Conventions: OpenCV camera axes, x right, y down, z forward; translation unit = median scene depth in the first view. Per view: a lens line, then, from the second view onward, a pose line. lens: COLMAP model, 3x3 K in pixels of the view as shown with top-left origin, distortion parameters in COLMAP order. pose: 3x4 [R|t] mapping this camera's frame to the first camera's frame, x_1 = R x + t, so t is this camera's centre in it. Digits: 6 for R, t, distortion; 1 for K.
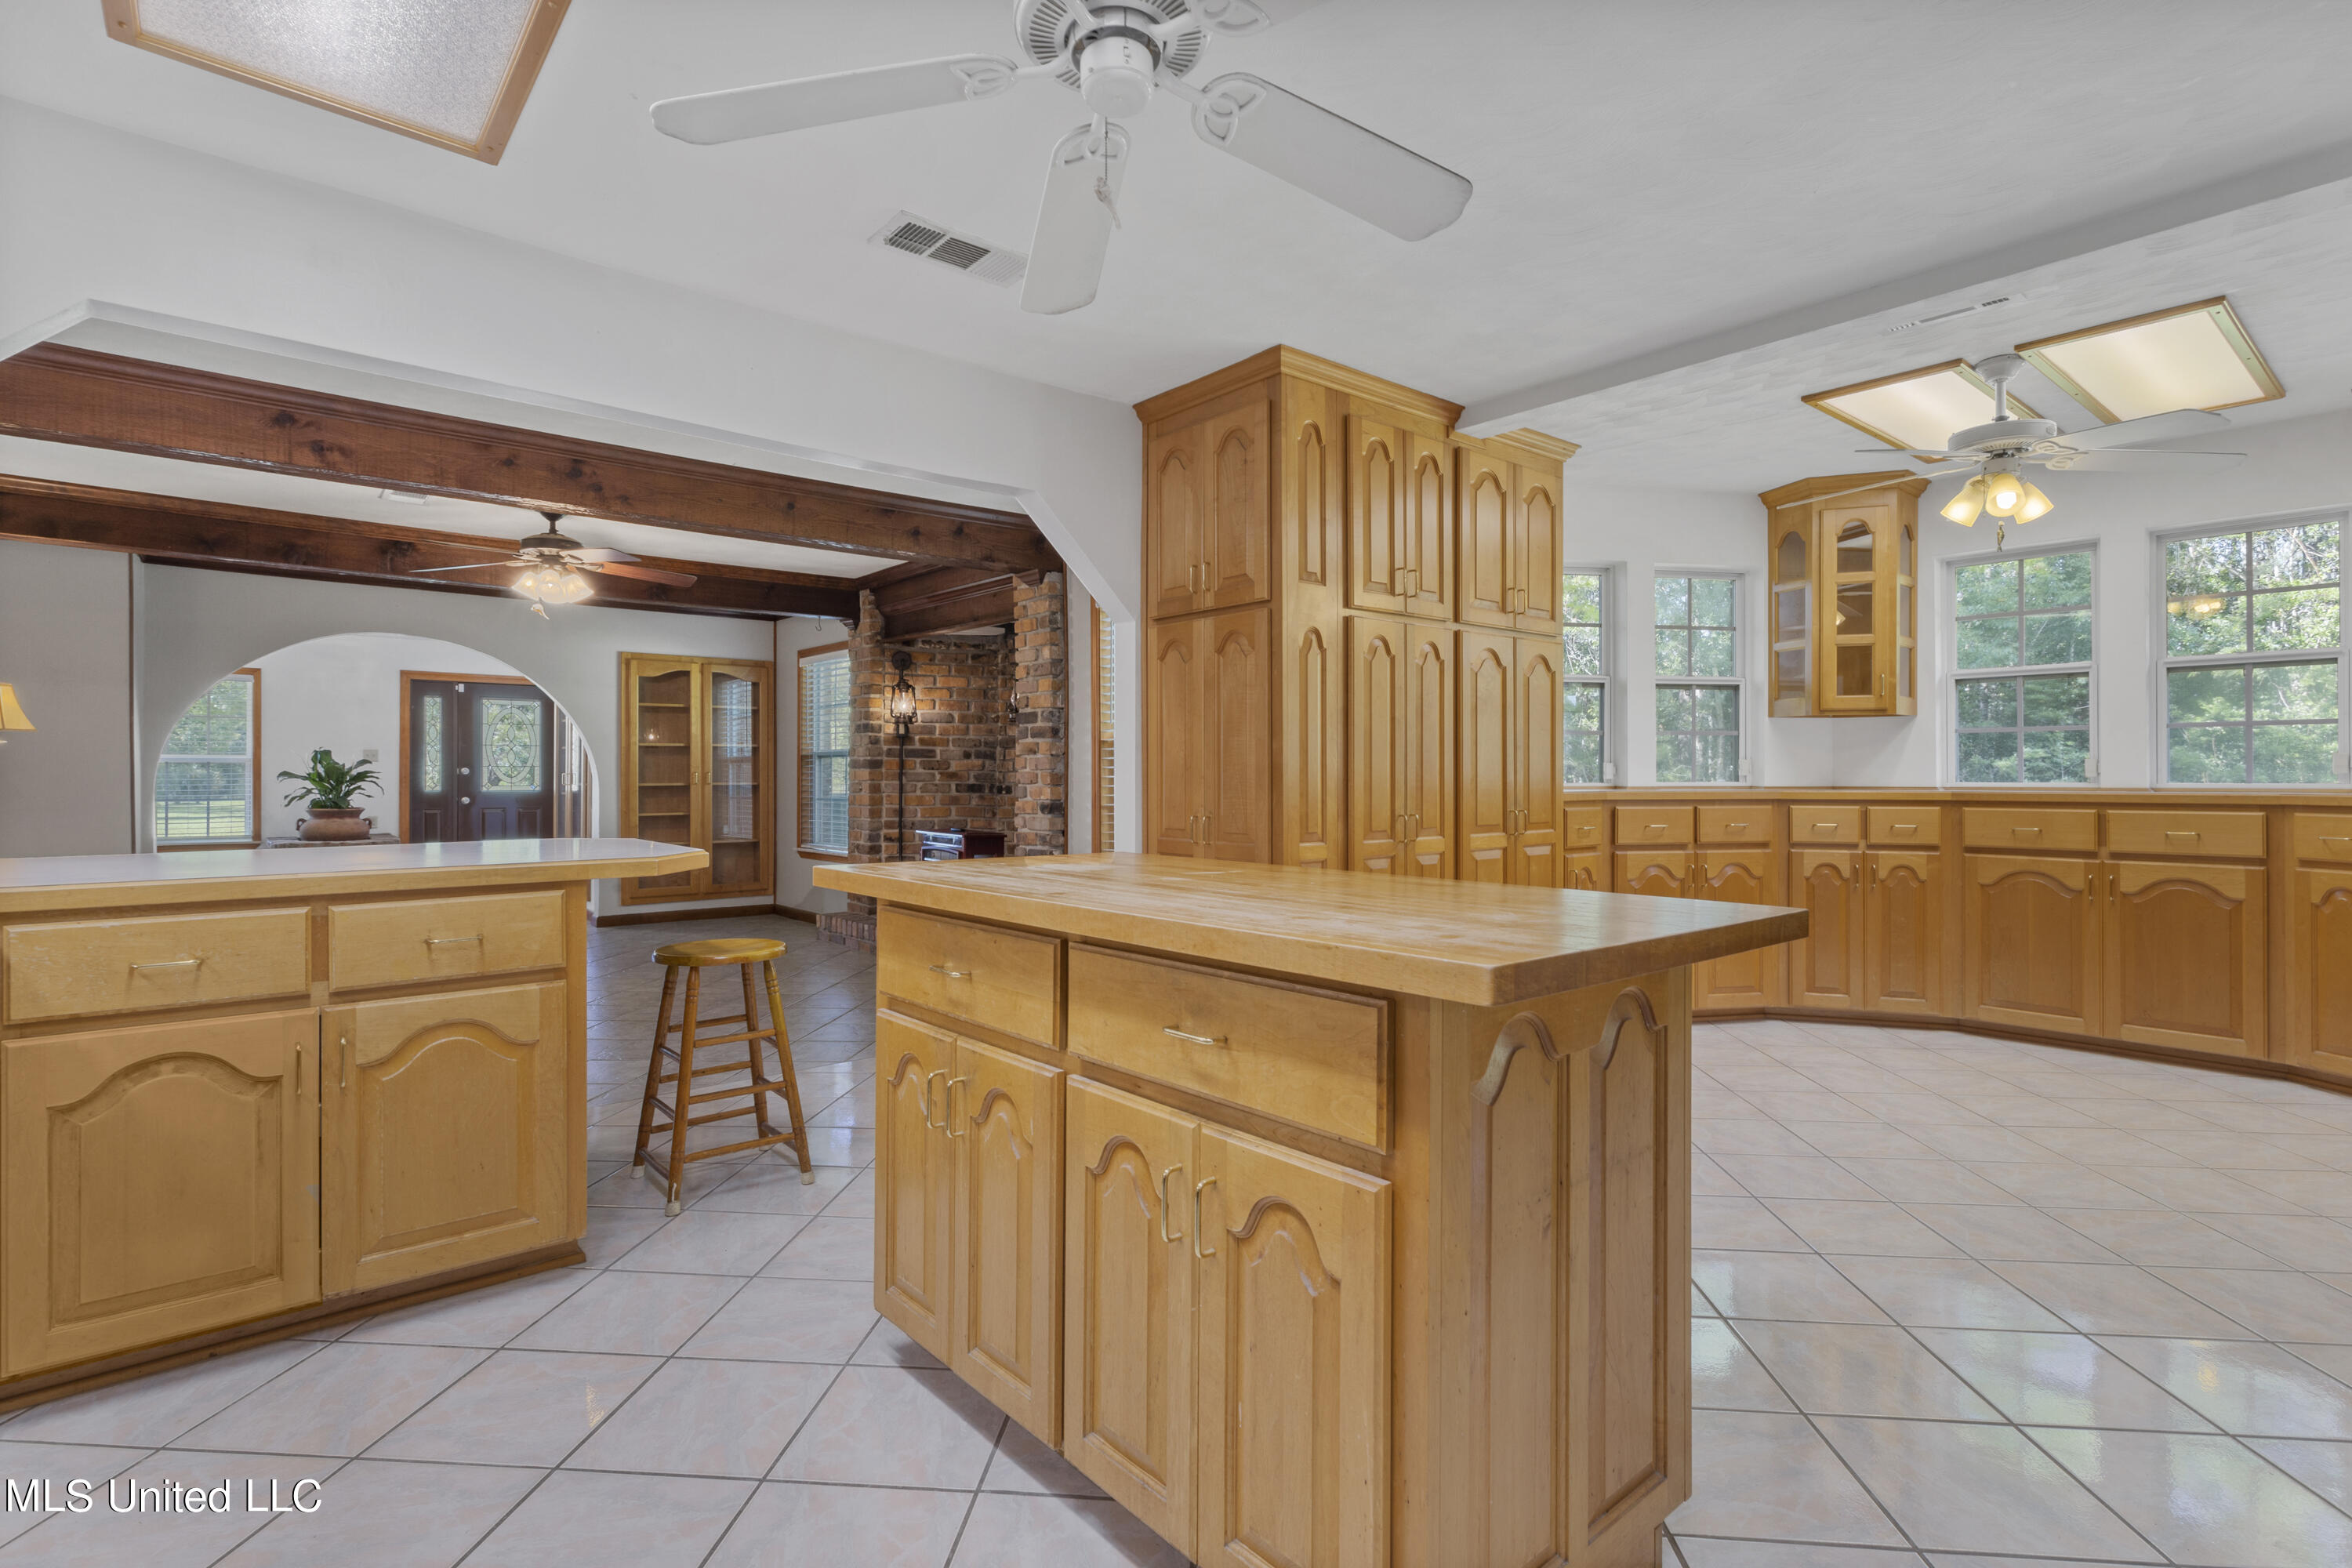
lens RADIAL K [[1129.4, 0, 1164.0], [0, 1129.4, 770.0], [0, 0, 1]] dist [0.000823, 0.000939]
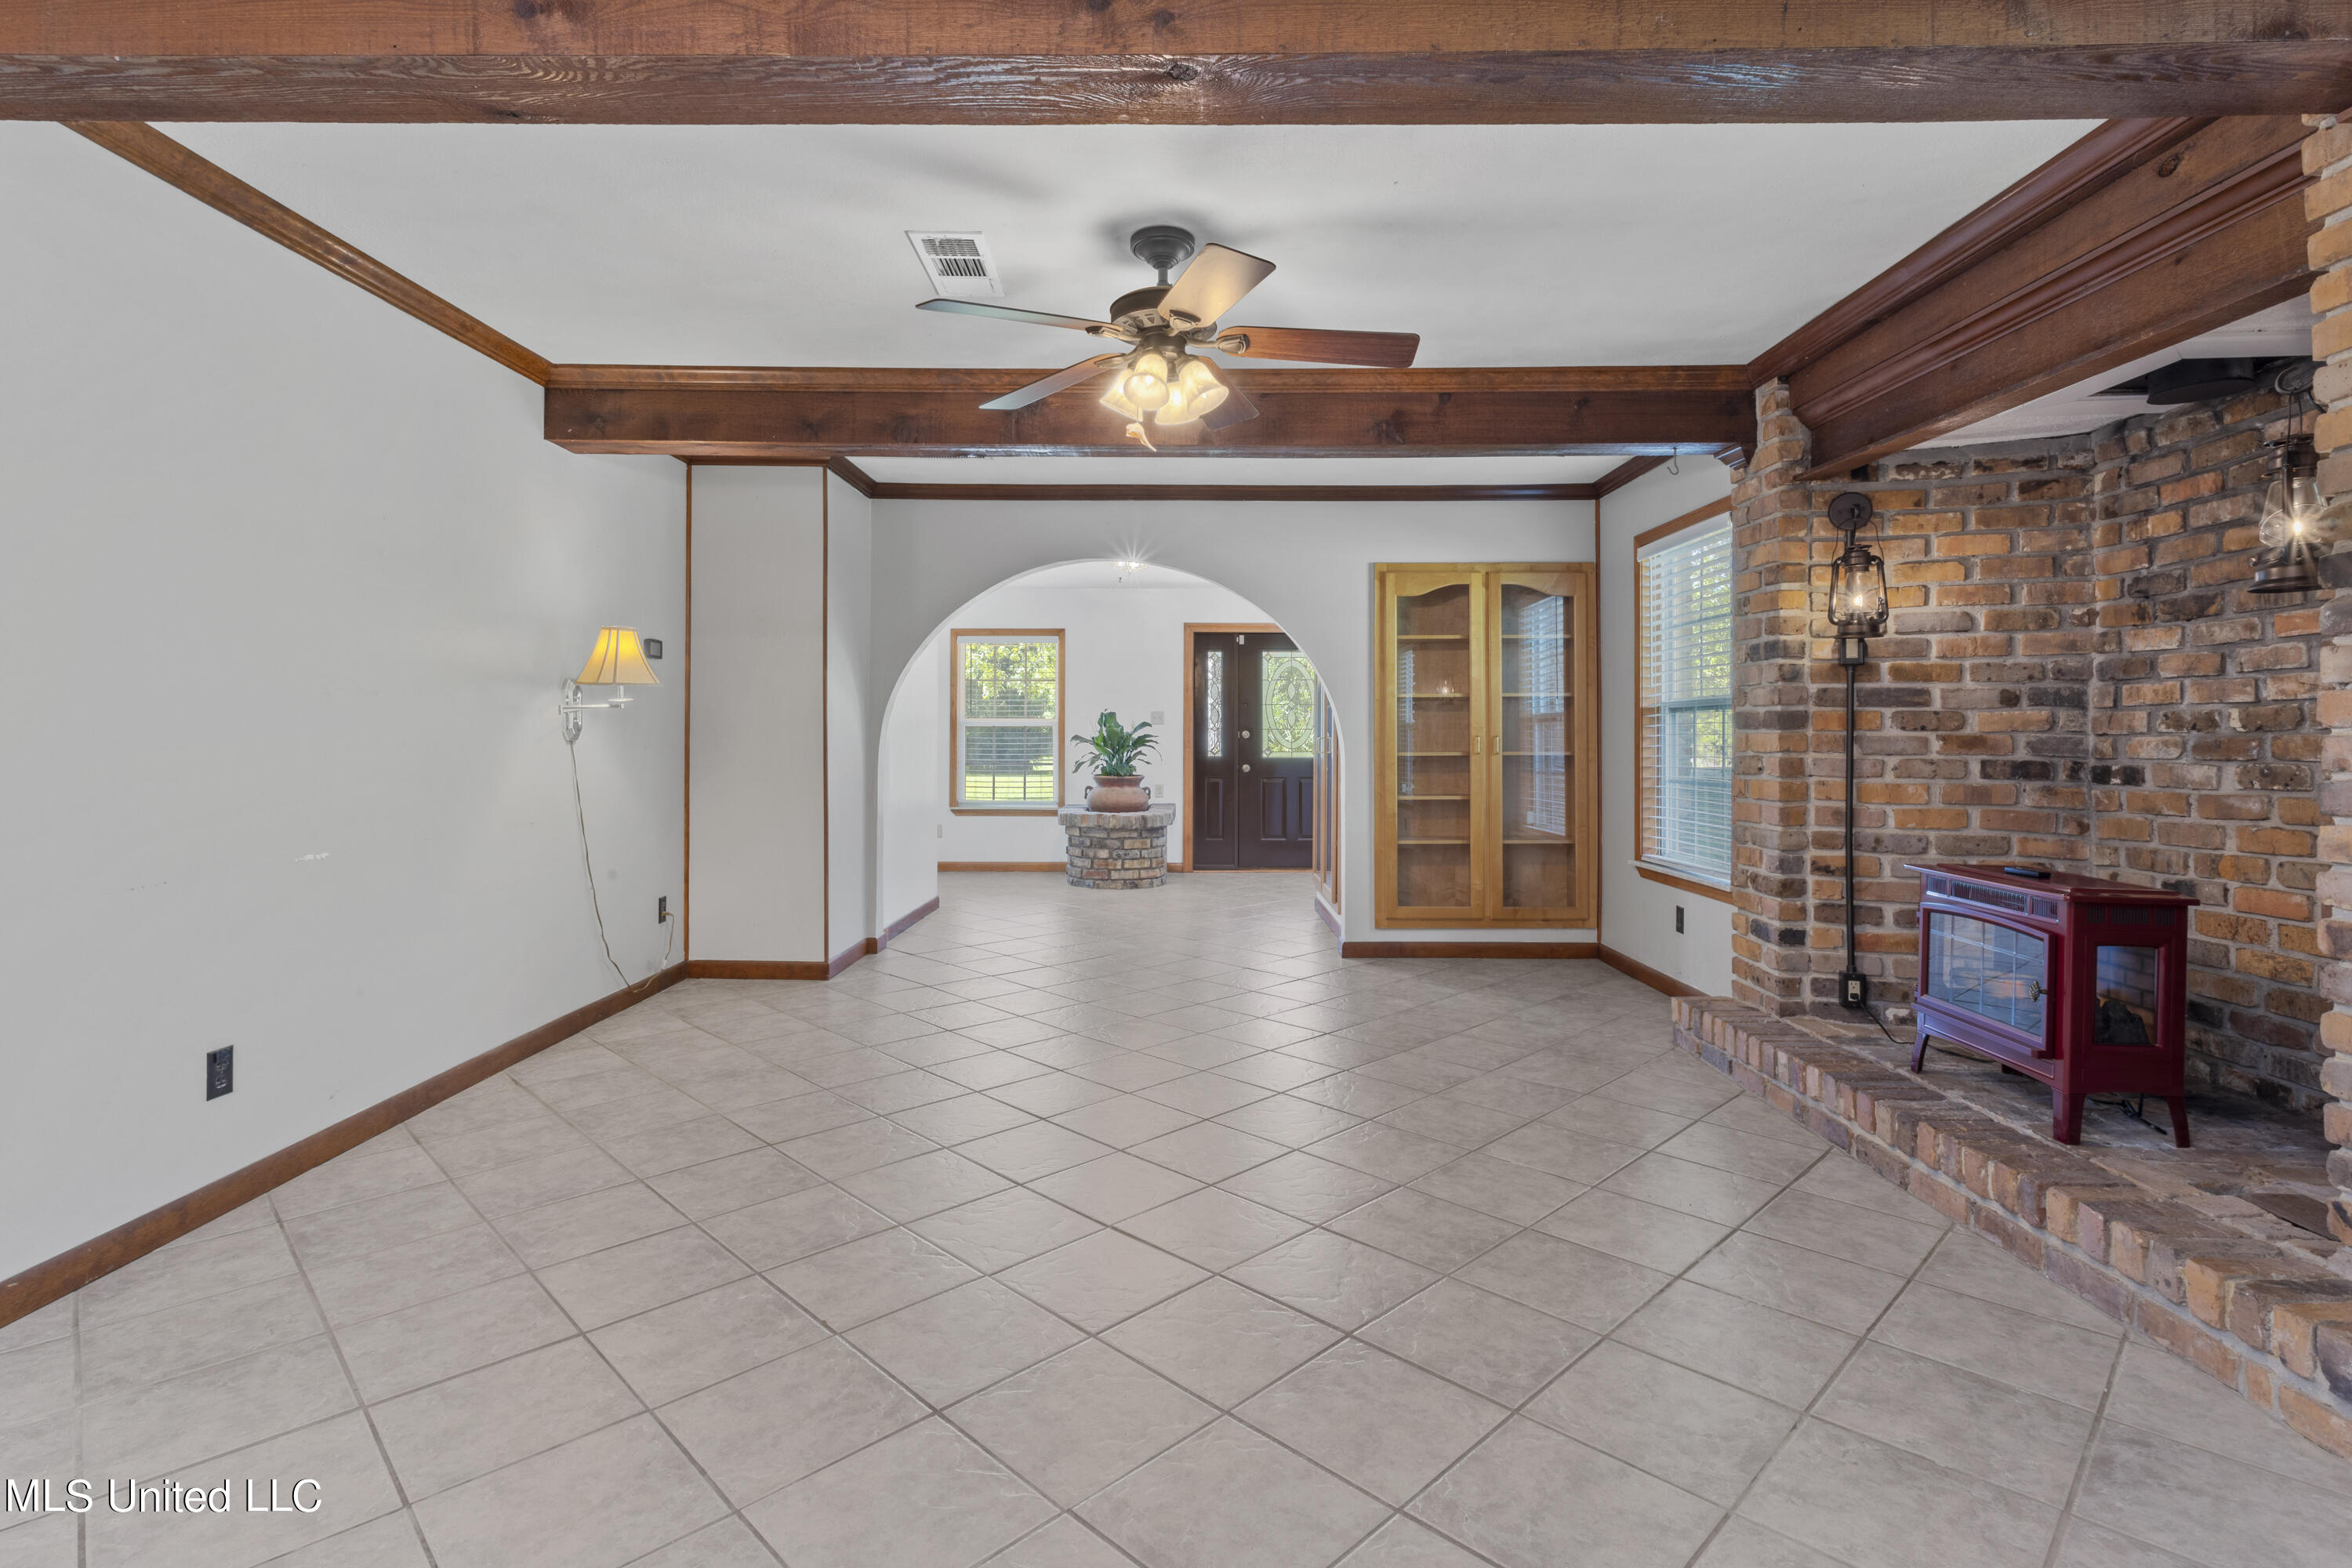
lens RADIAL K [[1129.4, 0, 1172.4], [0, 1129.4, 727.9], [0, 0, 1]] dist [0.000823, 0.000939]
pose [[0.763235, -0.005557, -0.646097, -0.134501], [0.003040, 0.999983, -0.005010, 0.000048], [0.646114, 0.001860, 0.763238, 0.414542]]
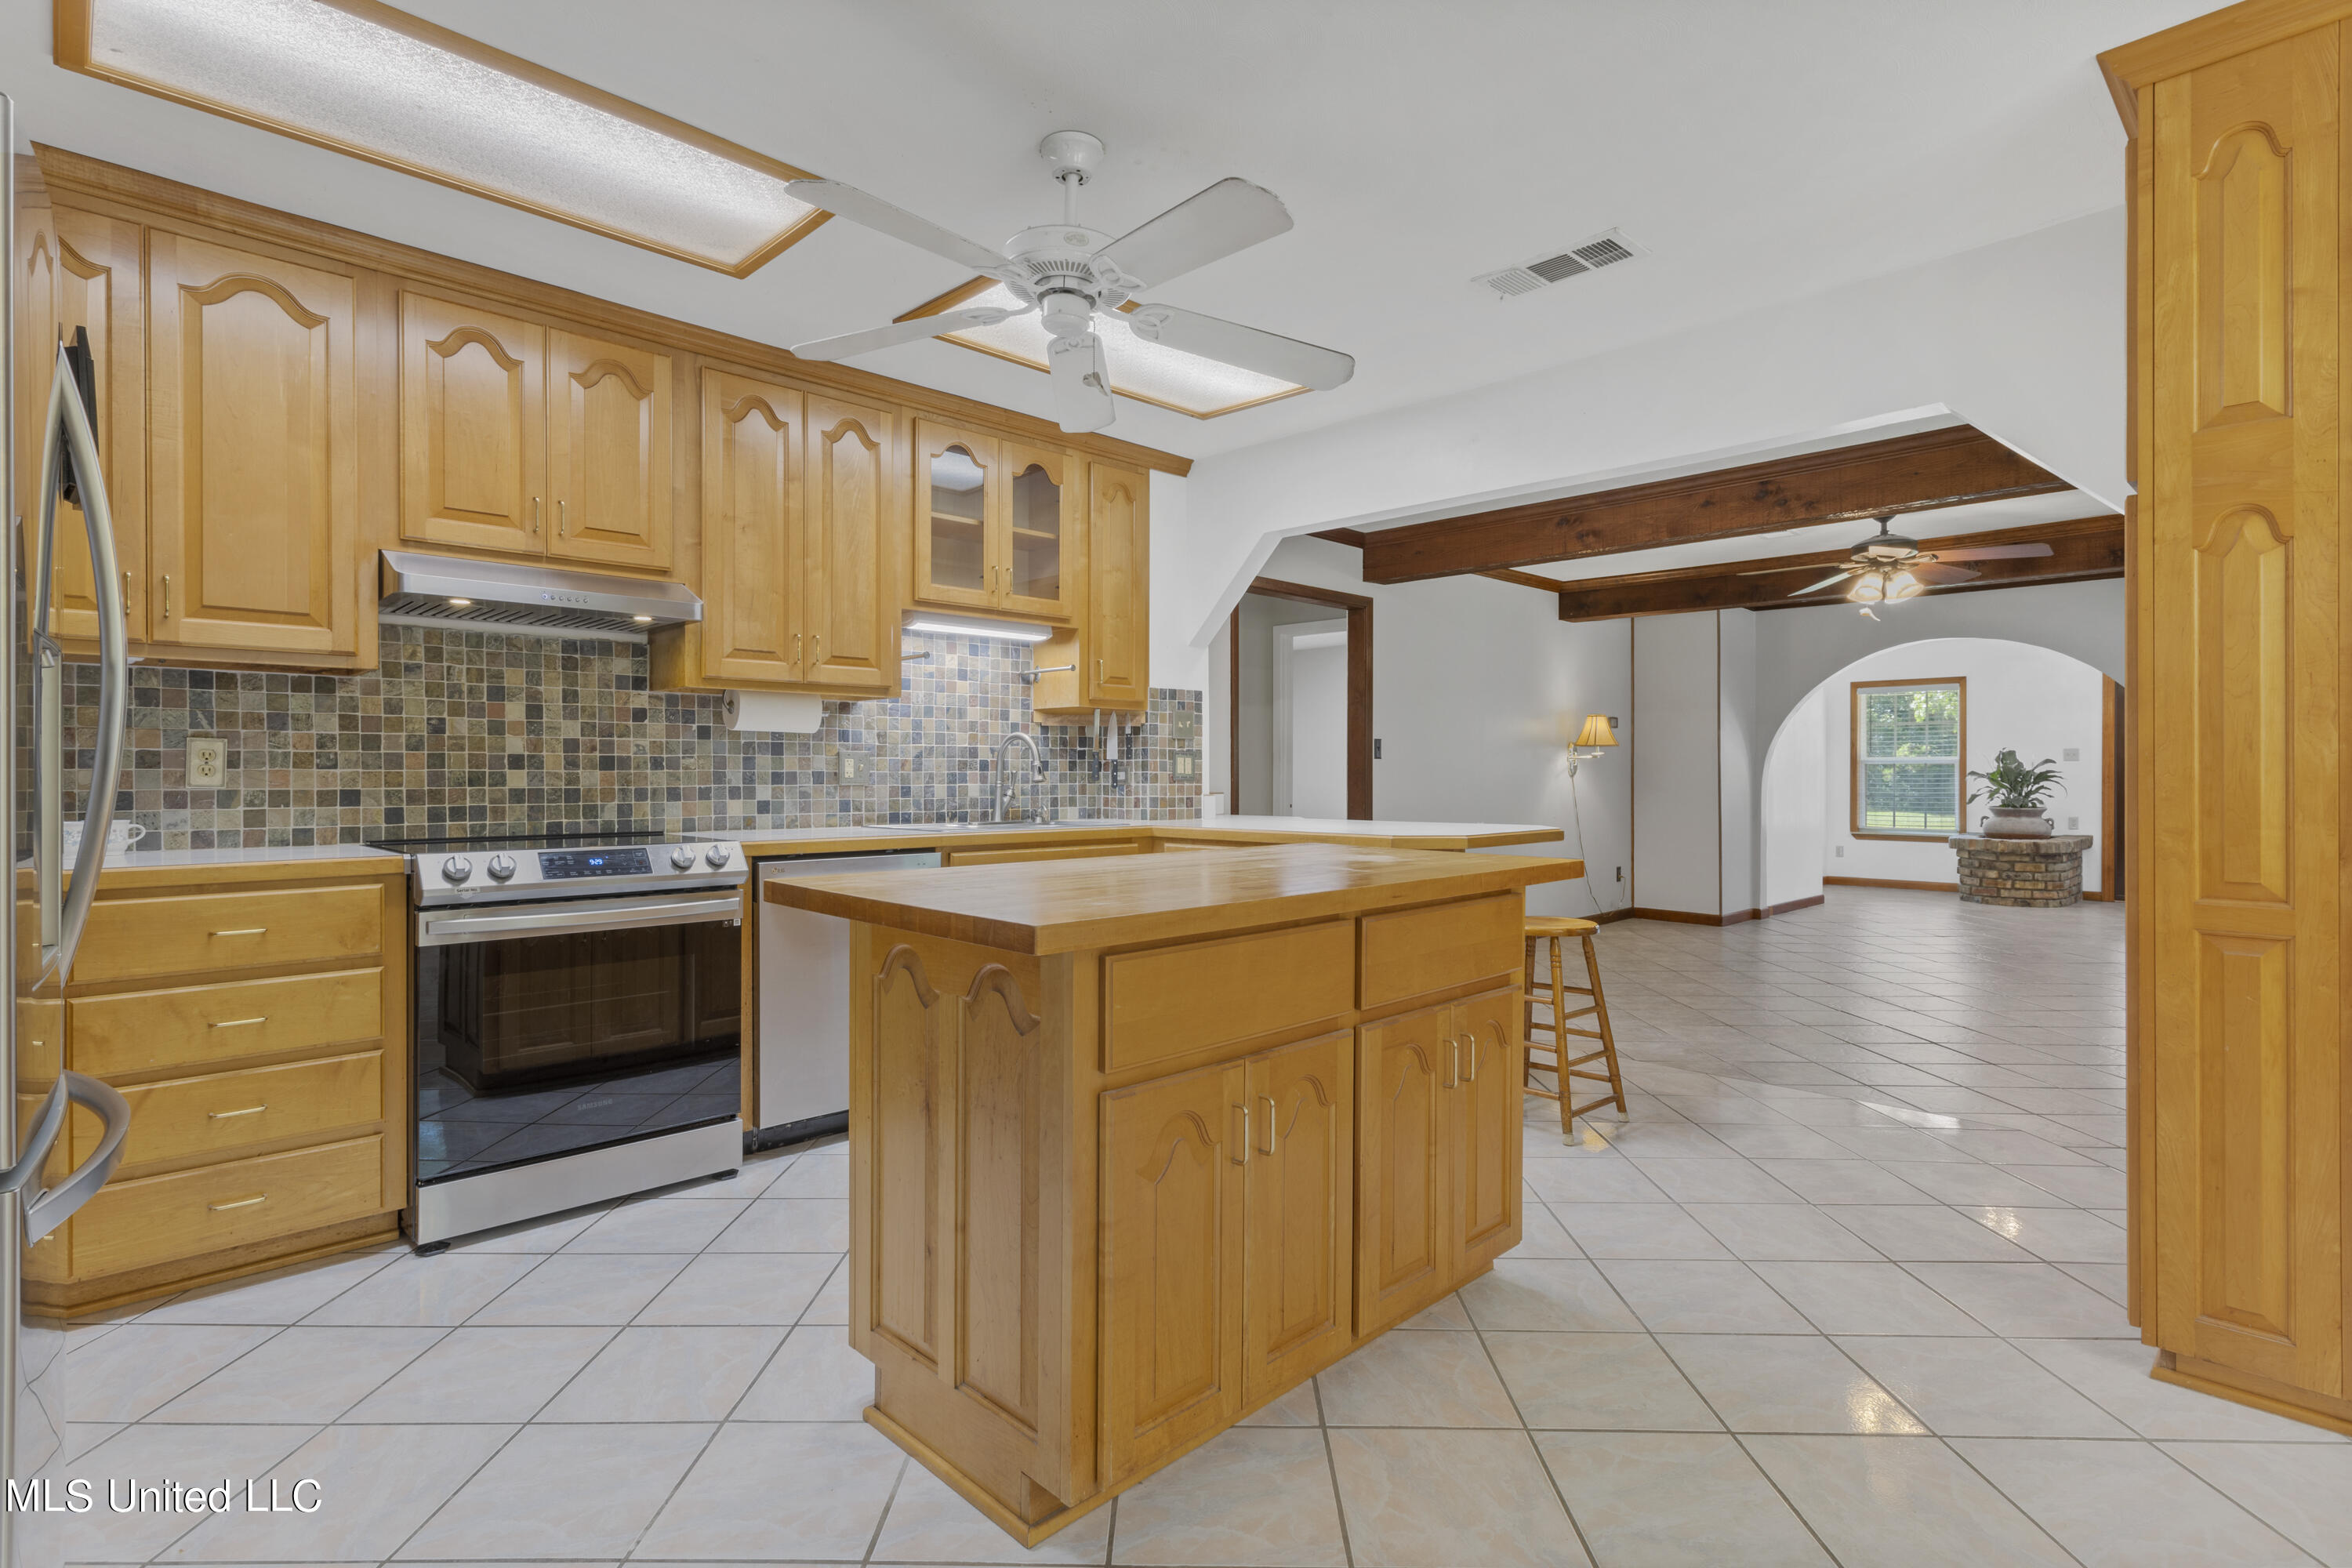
lens RADIAL K [[1129.4, 0, 1167.3], [0, 1129.4, 779.0], [0, 0, 1]] dist [0.000823, 0.000939]
pose [[0.070961, 0.002560, -0.997476, 0.294857], [0.005142, 0.999982, 0.002932, 0.001669], [0.997466, -0.005337, 0.070947, 0.201628]]
